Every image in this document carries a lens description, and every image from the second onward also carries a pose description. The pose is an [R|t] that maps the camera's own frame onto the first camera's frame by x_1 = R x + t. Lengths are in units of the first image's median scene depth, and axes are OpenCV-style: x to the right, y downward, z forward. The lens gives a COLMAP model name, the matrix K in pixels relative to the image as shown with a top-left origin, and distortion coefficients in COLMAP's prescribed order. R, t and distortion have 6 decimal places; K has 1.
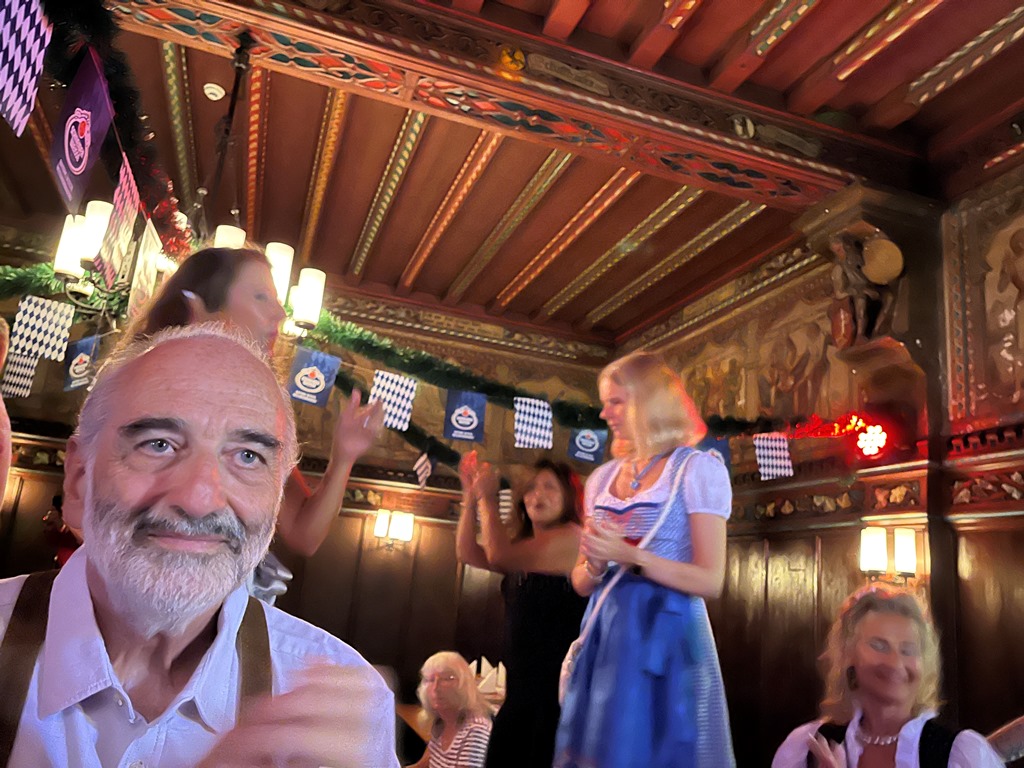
lens RADIAL K [[785.8, 0, 503.3], [0, 785.8, 384.9], [0, 0, 1]] dist [0.055795, -0.072379]
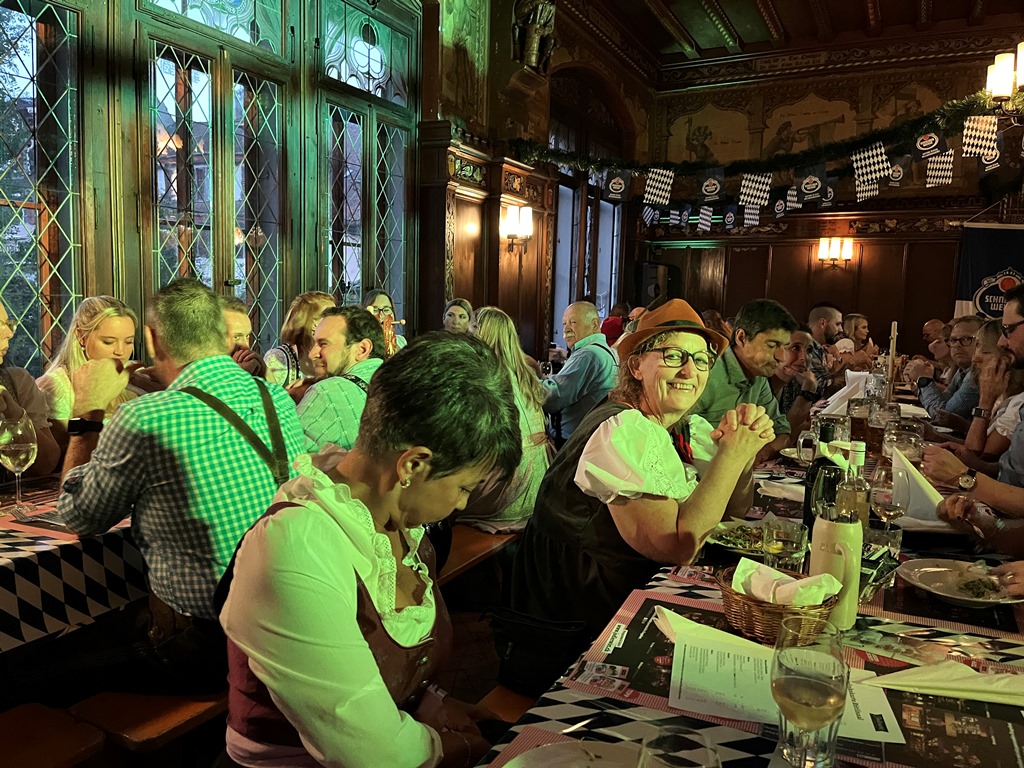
lens RADIAL K [[774.6, 0, 512.0], [0, 774.6, 384.0], [0, 0, 1]] dist [0.073733, -0.102131]
pose [[0.698758, -0.005391, -0.715338, -0.099574], [0.219223, 0.953473, 0.206956, -0.086381], [0.680940, -0.301431, 0.667428, -0.501246]]
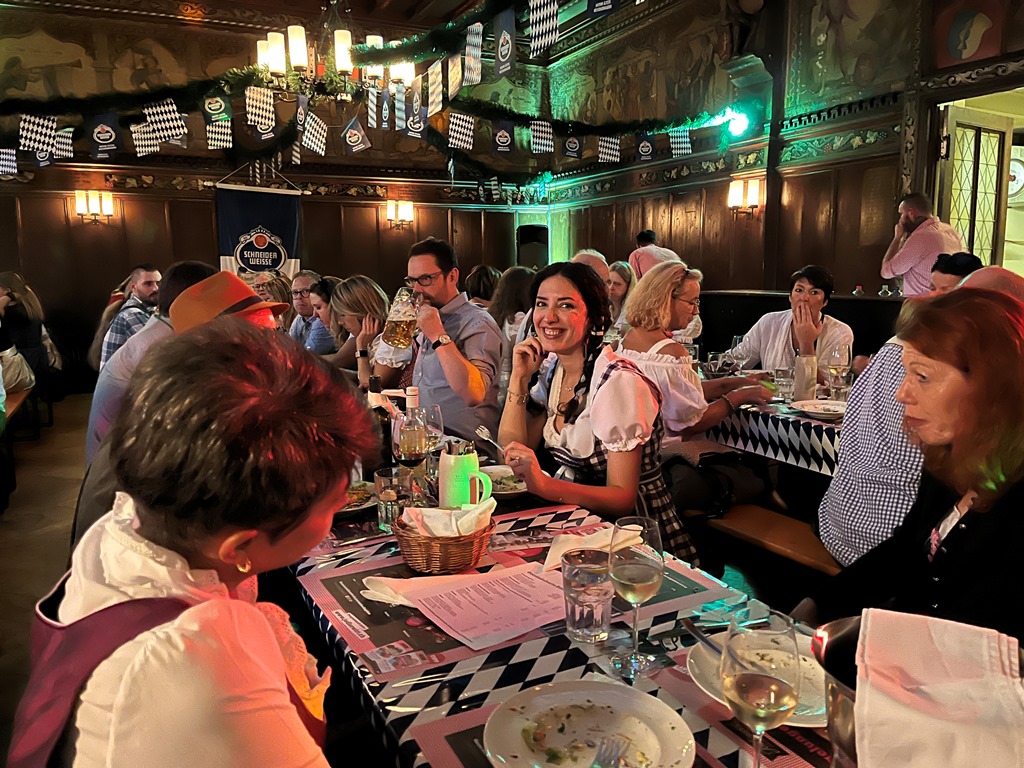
lens RADIAL K [[775.7, 0, 512.6], [0, 775.7, 370.1], [0, 0, 1]] dist [0.078184, -0.110787]
pose [[0.984759, -0.123500, 0.122465, -0.230075], [0.067339, 0.919940, 0.386233, -0.111536], [-0.160361, -0.372099, 0.914236, -0.536011]]
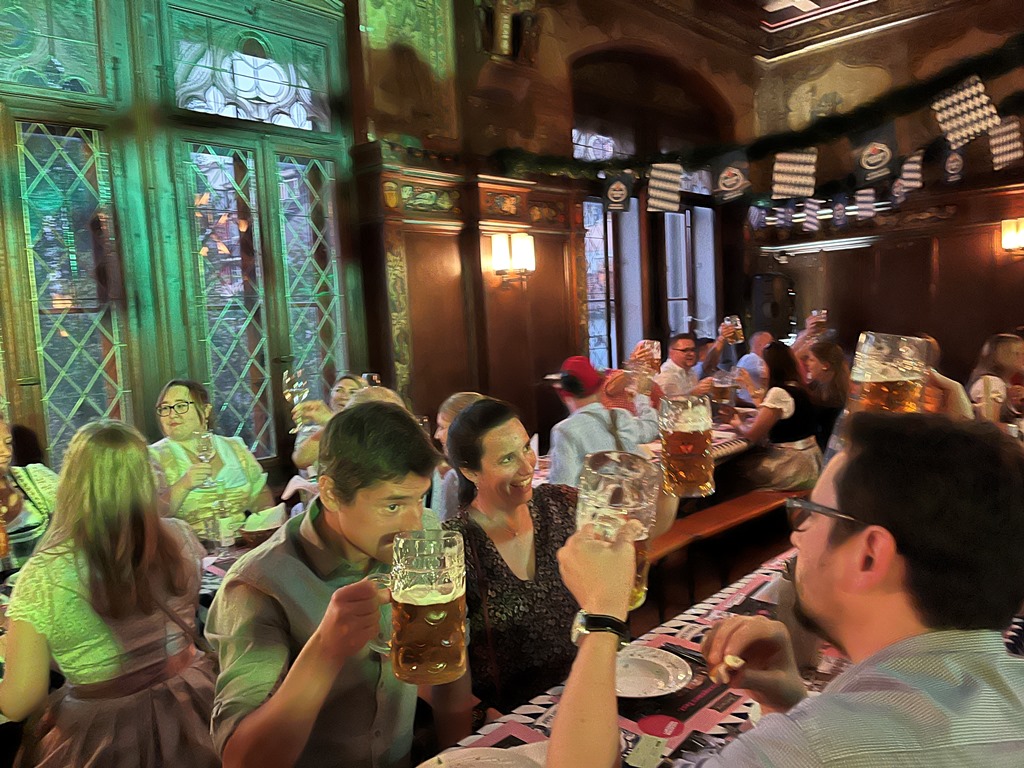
lens RADIAL K [[785.8, 0, 503.3], [0, 785.8, 384.9], [0, 0, 1]] dist [0.055795, -0.072379]
pose [[0.454778, -0.053458, -0.888999, -0.113170], [0.317169, 0.942474, 0.105578, -0.021084], [0.832214, -0.329978, 0.445571, -0.065334]]
